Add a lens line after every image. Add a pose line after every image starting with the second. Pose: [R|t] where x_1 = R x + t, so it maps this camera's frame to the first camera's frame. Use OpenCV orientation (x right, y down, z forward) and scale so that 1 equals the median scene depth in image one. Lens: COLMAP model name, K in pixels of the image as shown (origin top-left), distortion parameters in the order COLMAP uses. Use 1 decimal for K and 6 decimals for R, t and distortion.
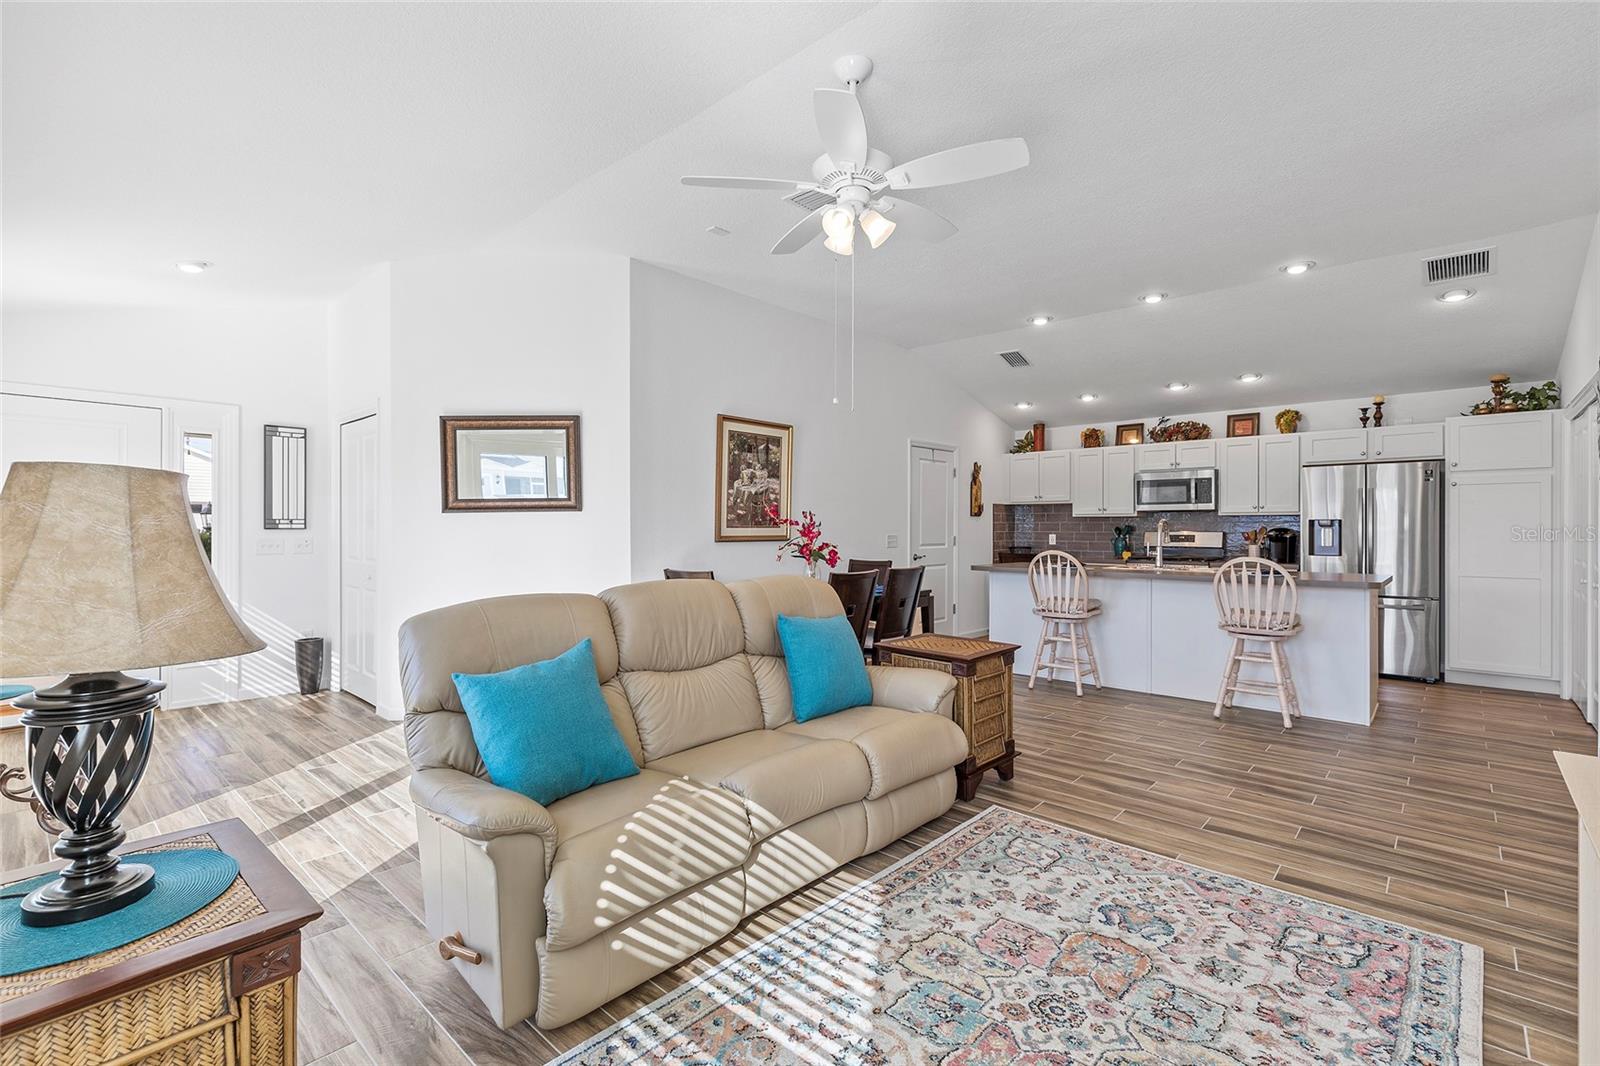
lens RADIAL K [[720.4, 0, 799.3], [0, 720.4, 527.9], [0, 0, 1]] dist [0.007517, -0.000025]
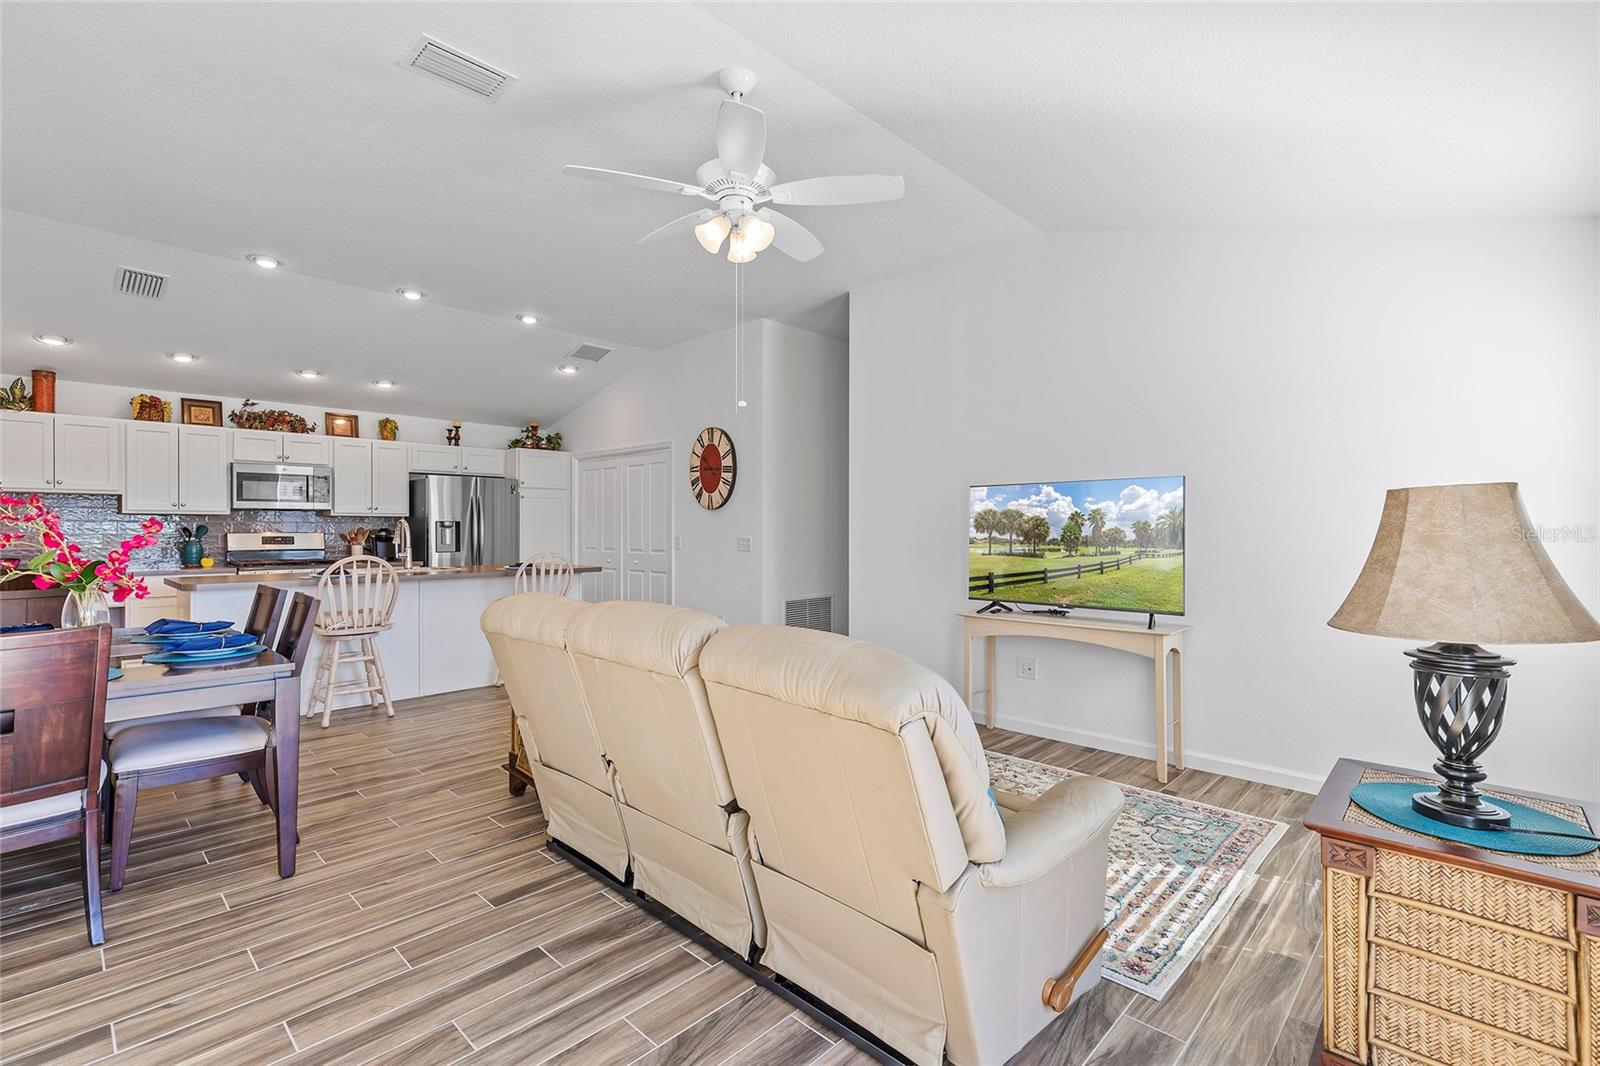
lens RADIAL K [[720.4, 0, 799.3], [0, 720.4, 527.9], [0, 0, 1]] dist [0.007517, -0.000025]
pose [[0.028977, 0.000927, 0.999580, -0.363457], [0.000561, 0.999999, -0.000943, 0.000399], [-0.999580, 0.000588, 0.028977, 0.343668]]
